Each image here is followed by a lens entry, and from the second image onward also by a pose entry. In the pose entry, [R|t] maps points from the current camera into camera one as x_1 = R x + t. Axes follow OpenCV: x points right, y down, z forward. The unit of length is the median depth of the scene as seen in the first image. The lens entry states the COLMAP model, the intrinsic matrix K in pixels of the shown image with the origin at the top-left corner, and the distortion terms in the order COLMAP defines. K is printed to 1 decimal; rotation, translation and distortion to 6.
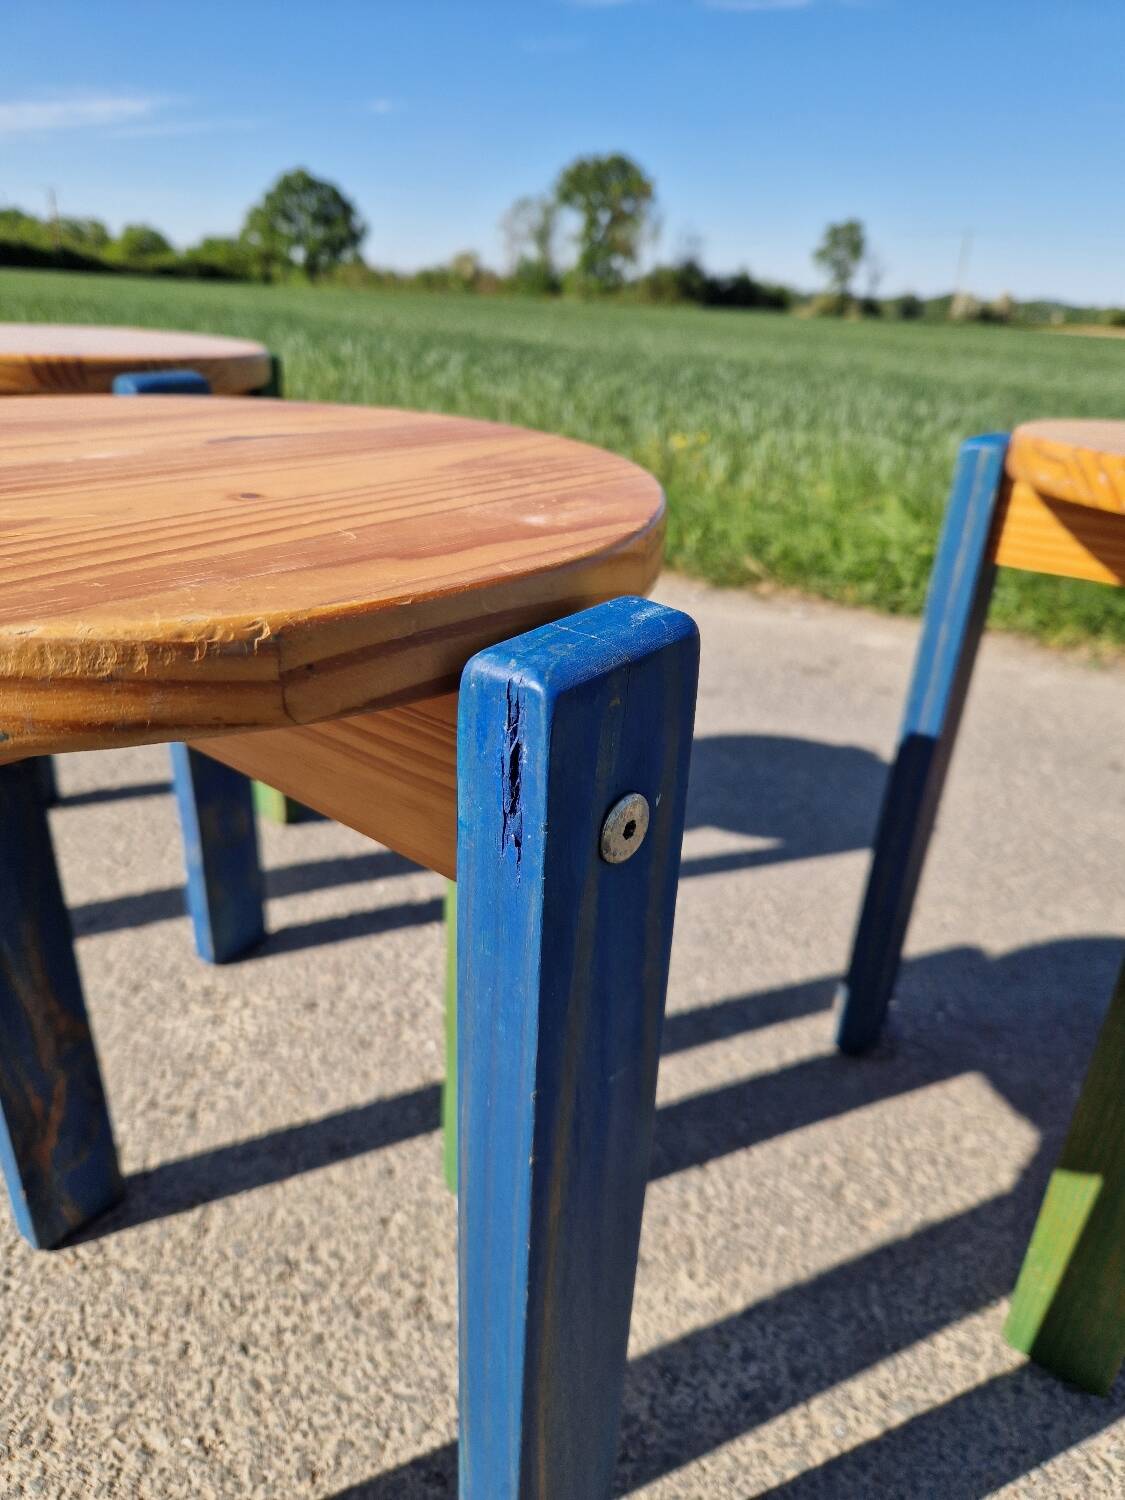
lens RADIAL K [[1036.8, 0, 562.5], [0, 1036.8, 750.0], [0, 0, 1]] dist [0.034176, -0.040715]
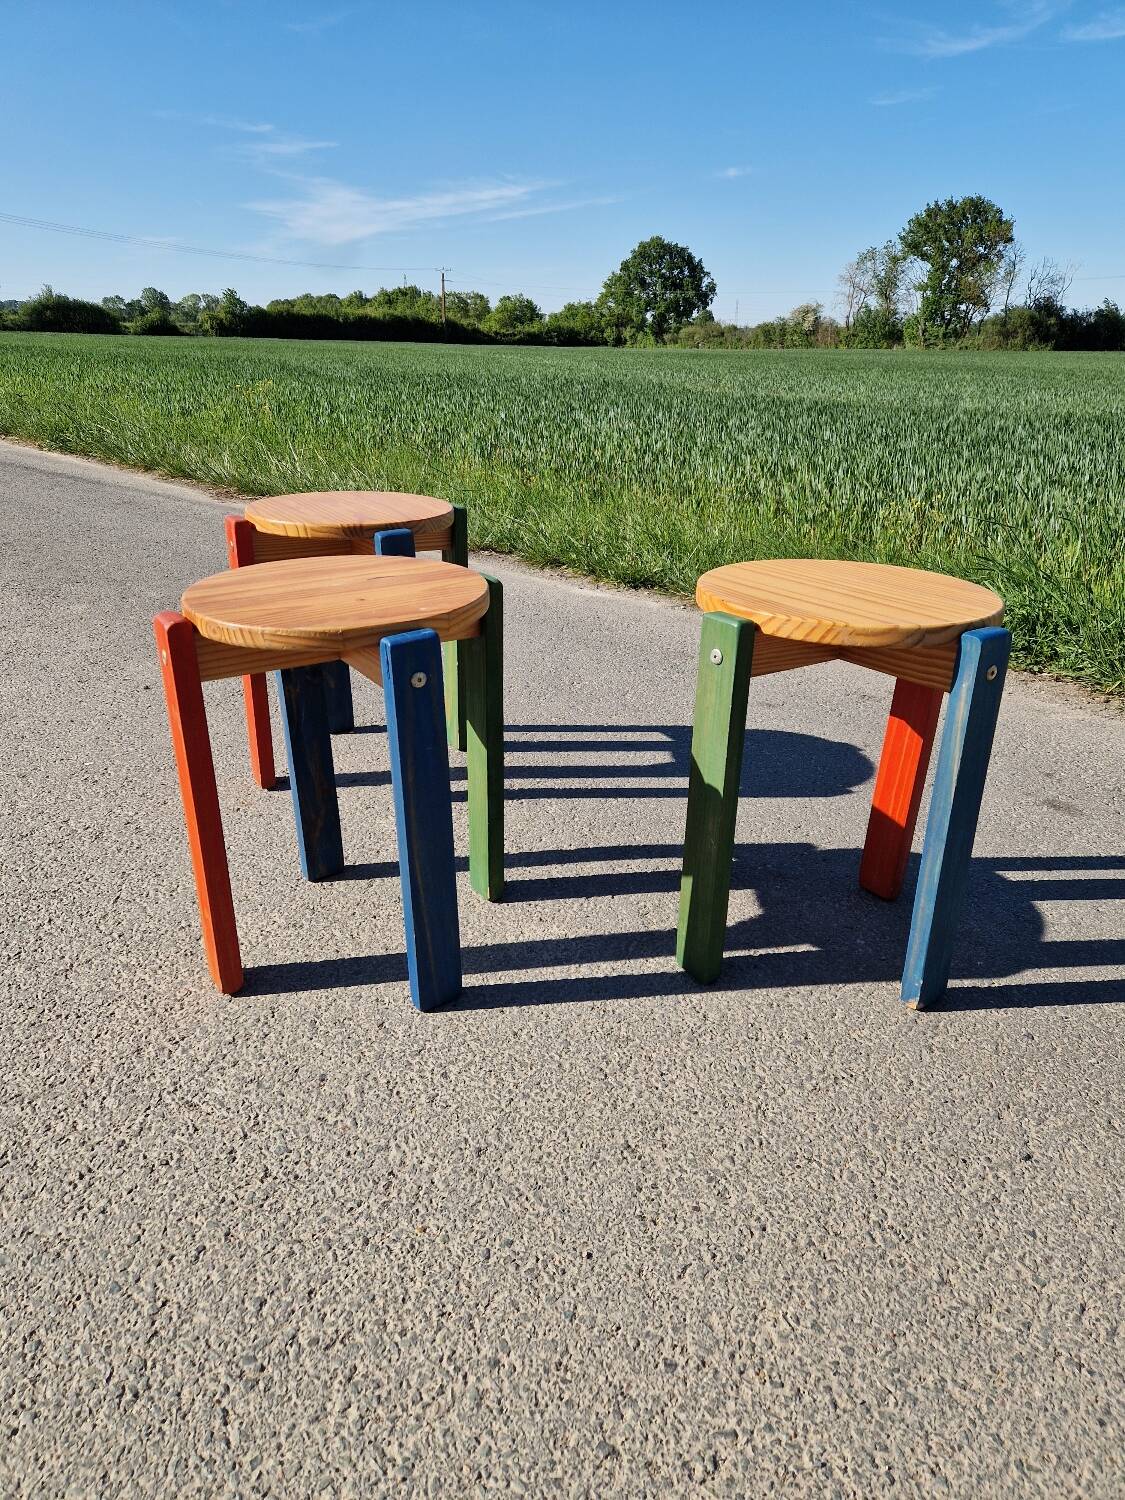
lens RADIAL K [[1010.7, 0, 560.9], [0, 1010.7, 740.3], [0, 0, 1]] dist [0.048325, -0.004068]
pose [[0.951728, 0.076722, -0.297198, 0.812427], [-0.089293, 0.995585, -0.028933, 0.168828], [0.293667, 0.054074, 0.954377, -1.225037]]
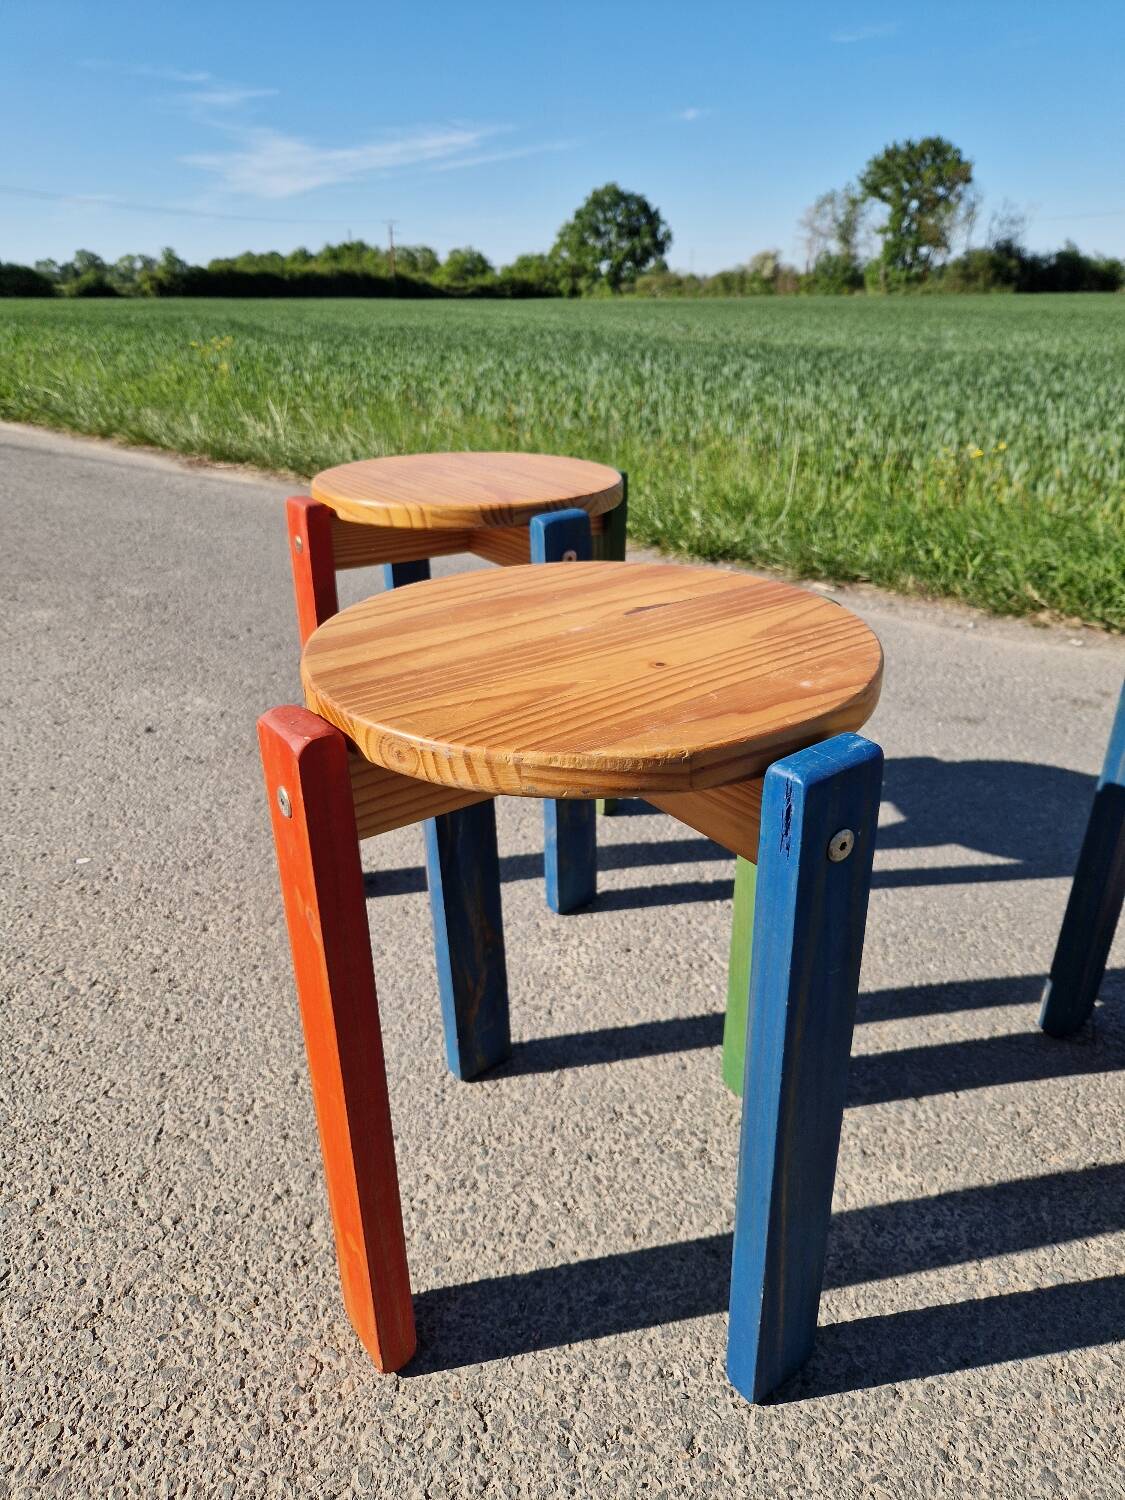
lens RADIAL K [[1016.9, 0, 557.6], [0, 1016.9, 737.6], [0, 0, 1]] dist [0.046096, -0.039757]
pose [[0.962935, 0.051717, -0.264730, 0.018123], [-0.052824, 0.998600, 0.002940, -0.048459], [0.264511, 0.011153, 0.964318, -0.468173]]
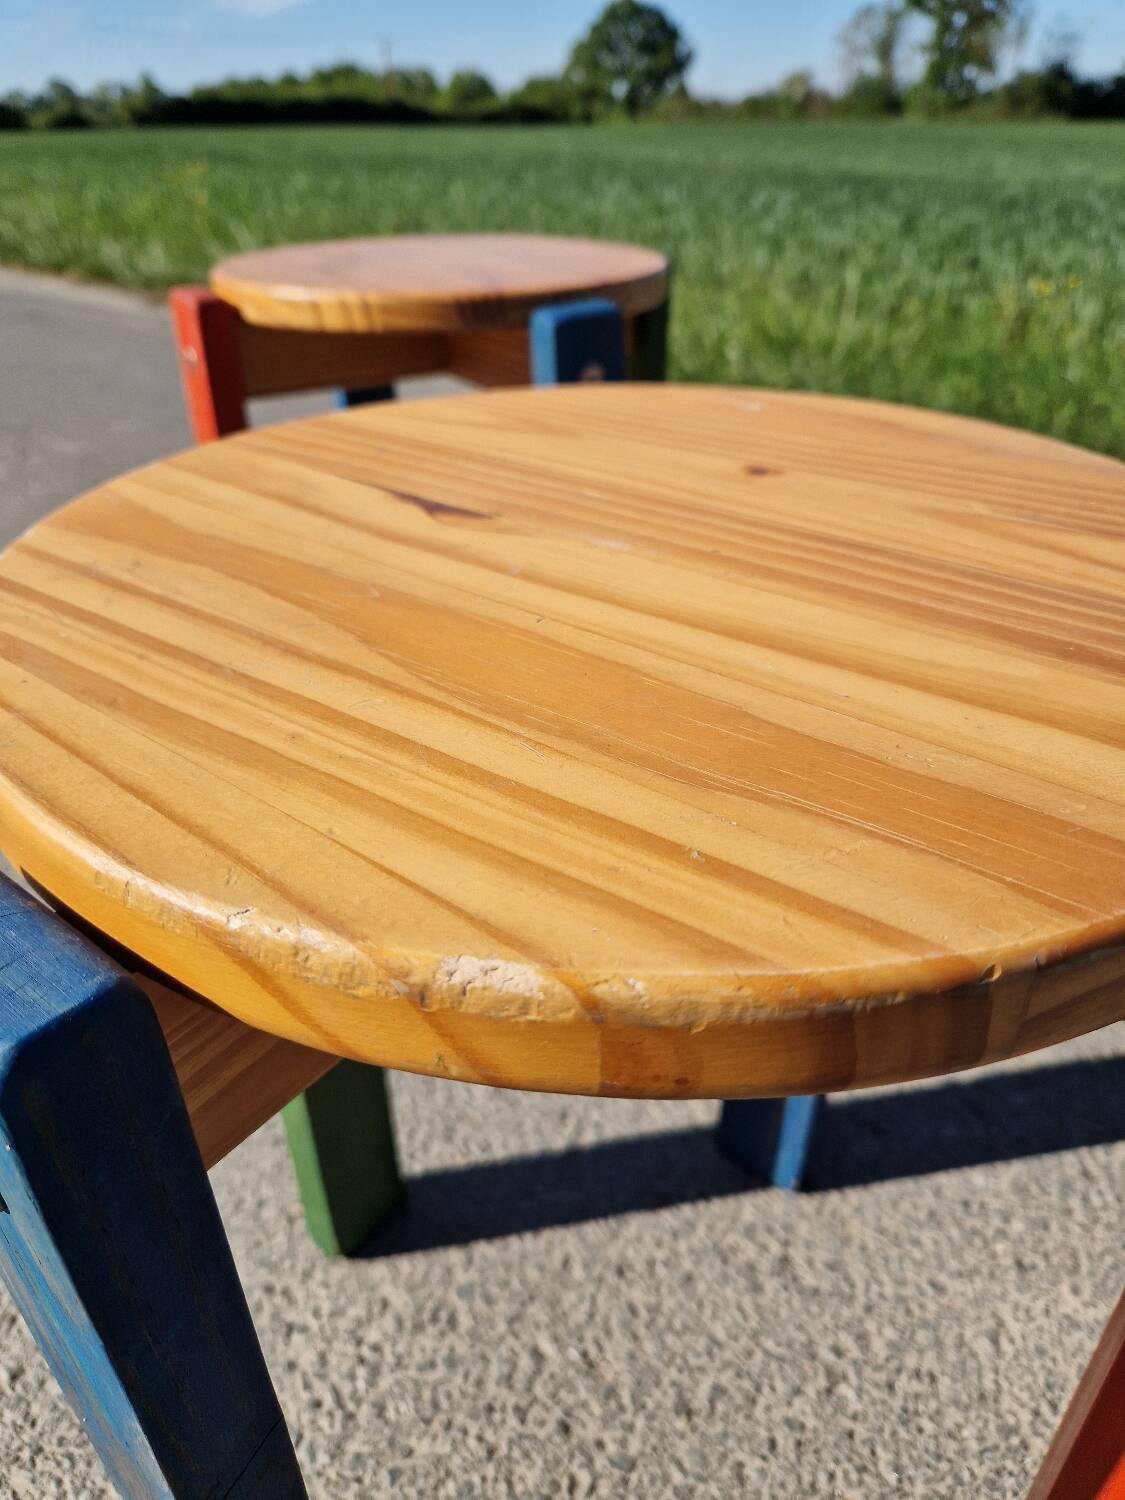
lens RADIAL K [[1041.6, 0, 560.8], [0, 1041.6, 730.0], [0, 0, 1]] dist [0.030451, -0.043556]
pose [[0.960986, 0.082248, -0.264087, -0.124039], [-0.051999, 0.991464, 0.119565, -0.095075], [0.271667, -0.101168, 0.957059, 0.020078]]
